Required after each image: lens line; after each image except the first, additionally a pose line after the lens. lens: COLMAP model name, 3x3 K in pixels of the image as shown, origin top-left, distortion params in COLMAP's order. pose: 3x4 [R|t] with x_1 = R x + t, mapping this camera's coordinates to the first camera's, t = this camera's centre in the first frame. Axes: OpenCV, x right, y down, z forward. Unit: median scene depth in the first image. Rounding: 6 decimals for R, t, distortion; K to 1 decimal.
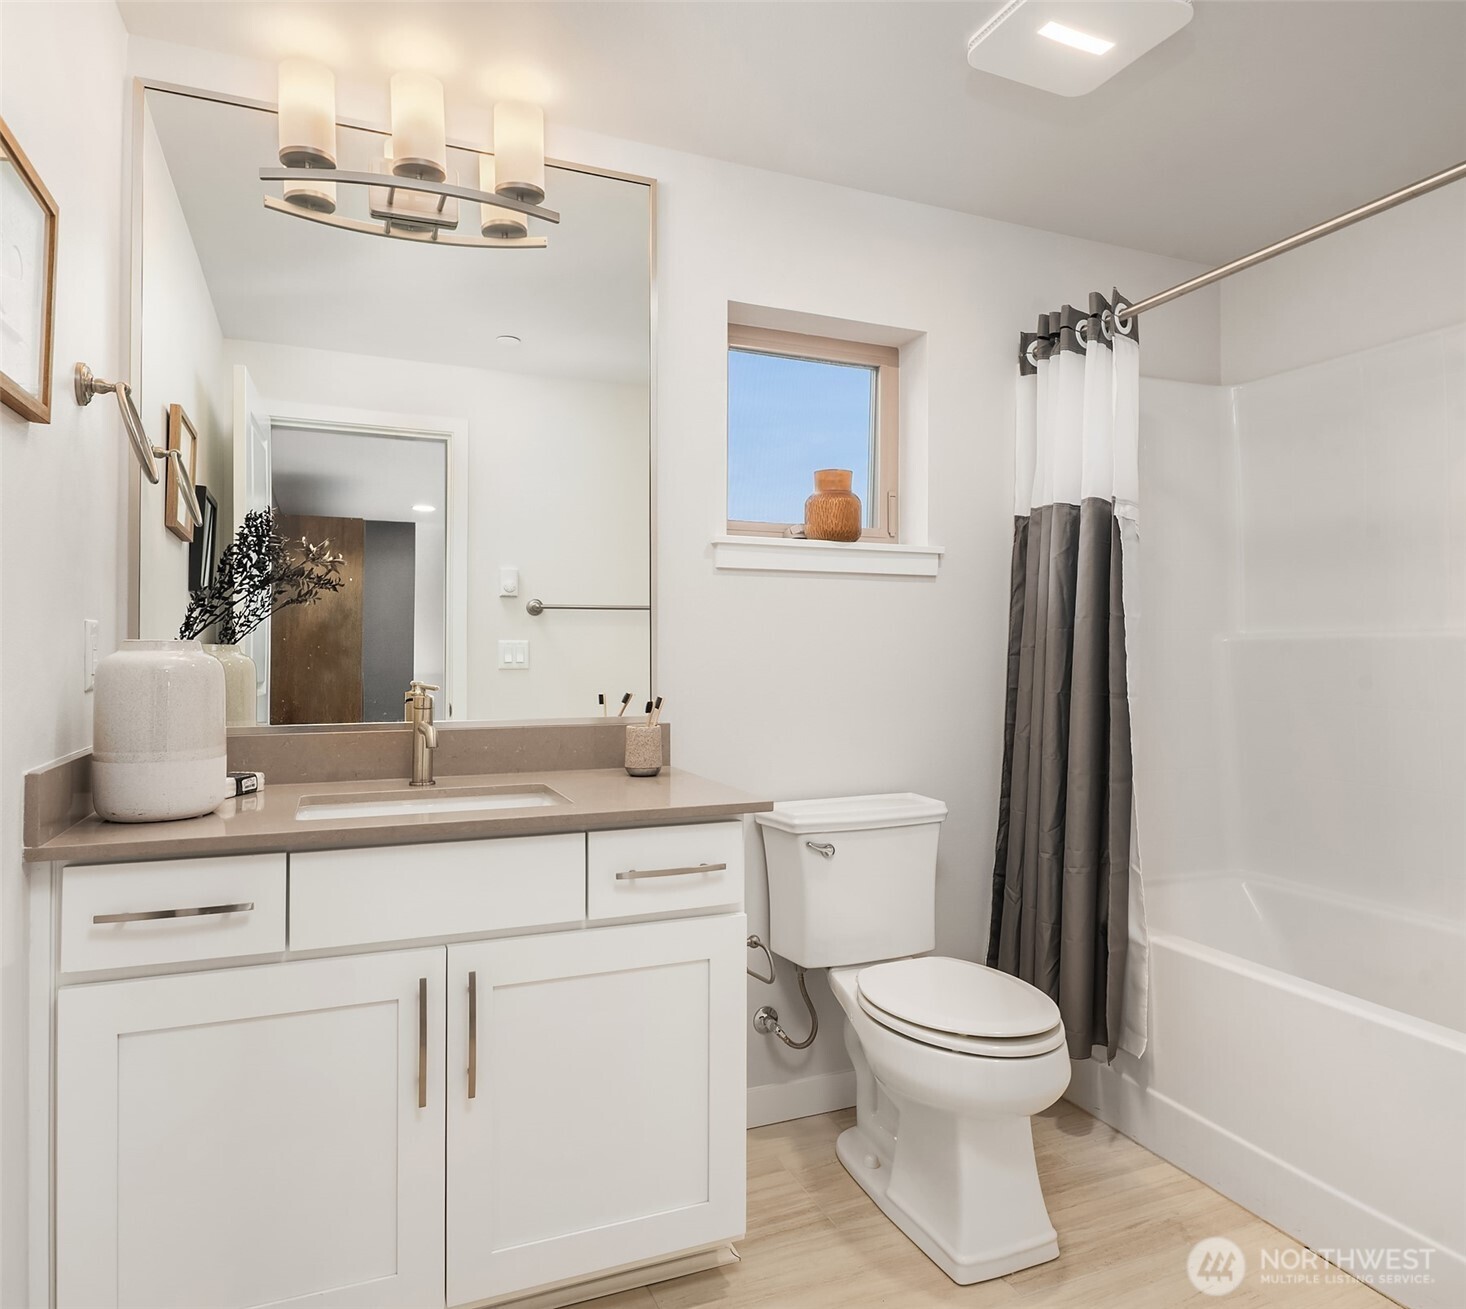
lens RADIAL K [[943.6, 0, 732.7], [0, 943.6, 649.2], [0, 0, 1]] dist [-0.006400, -0.002420]
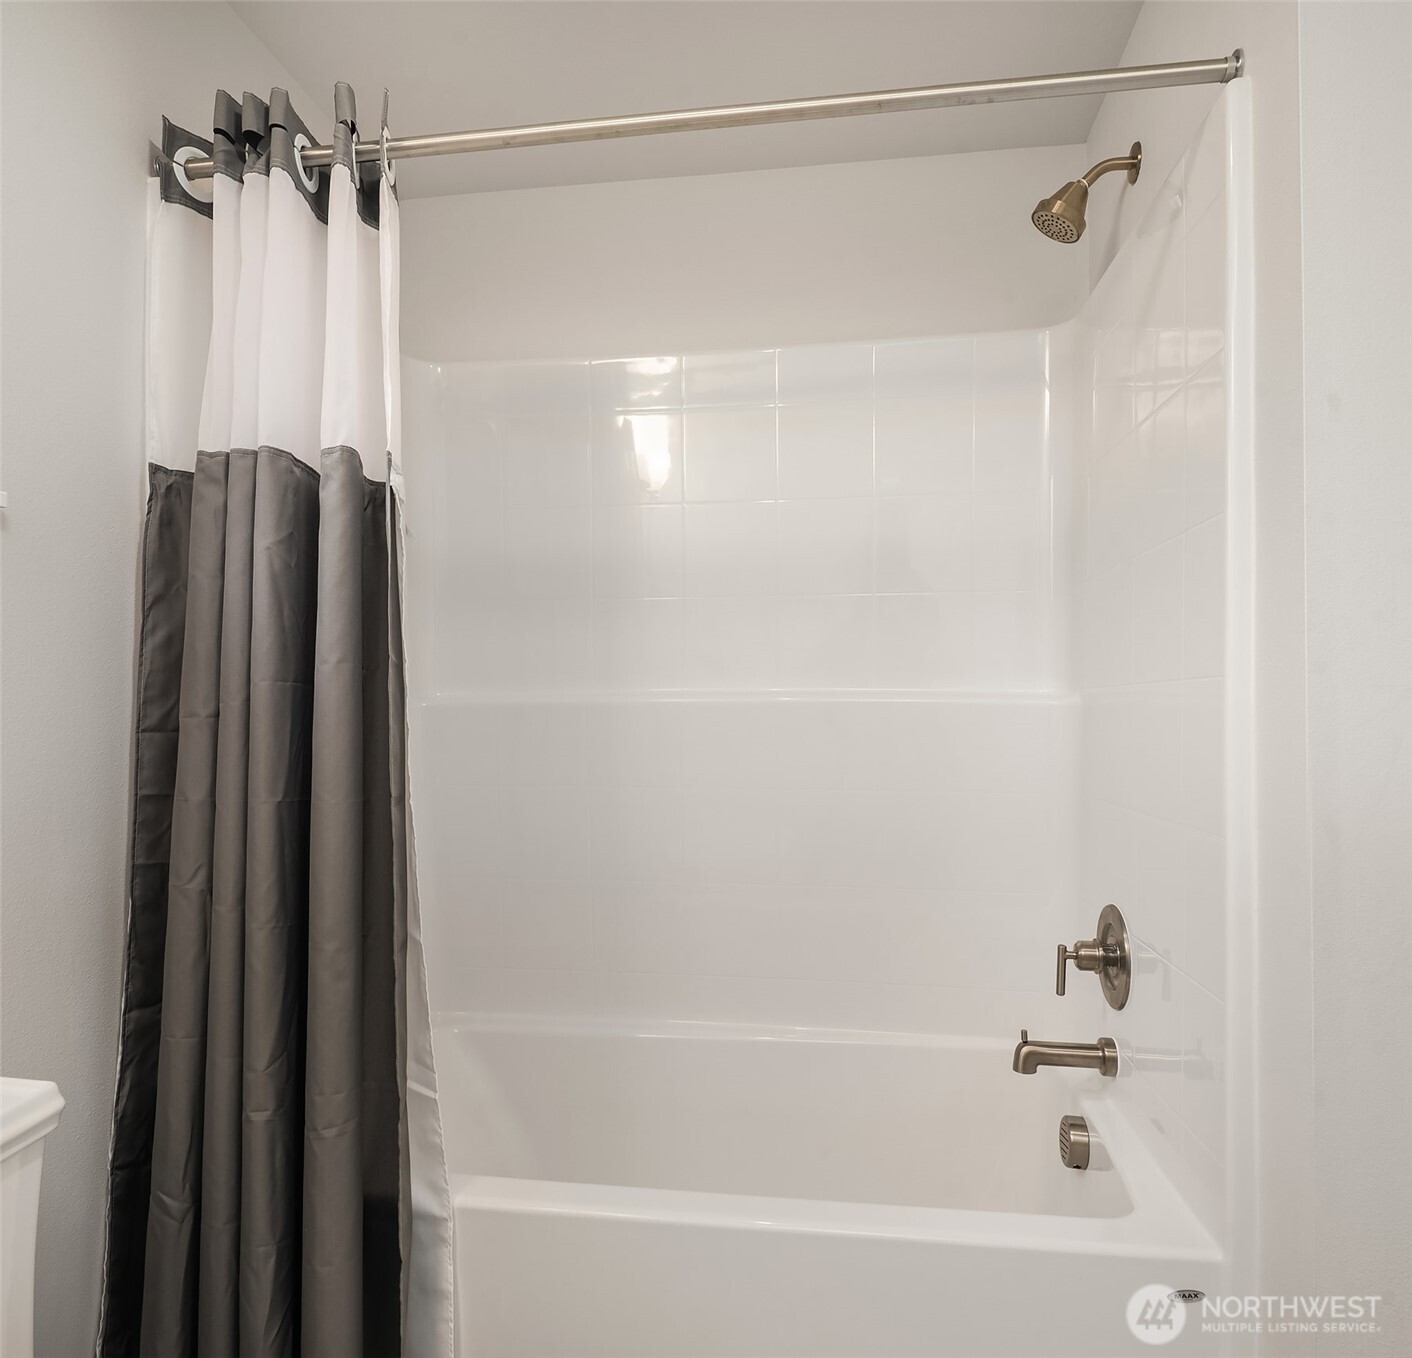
lens RADIAL K [[942.1, 0, 716.0], [0, 942.1, 714.2], [0, 0, 1]] dist [-0.006874, -0.002028]
pose [[0.507909, -0.002855, 0.861406, 0.012045], [0.002386, 0.999995, 0.001907, -0.003452], [-0.861408, 0.001087, 0.507913, 0.486816]]
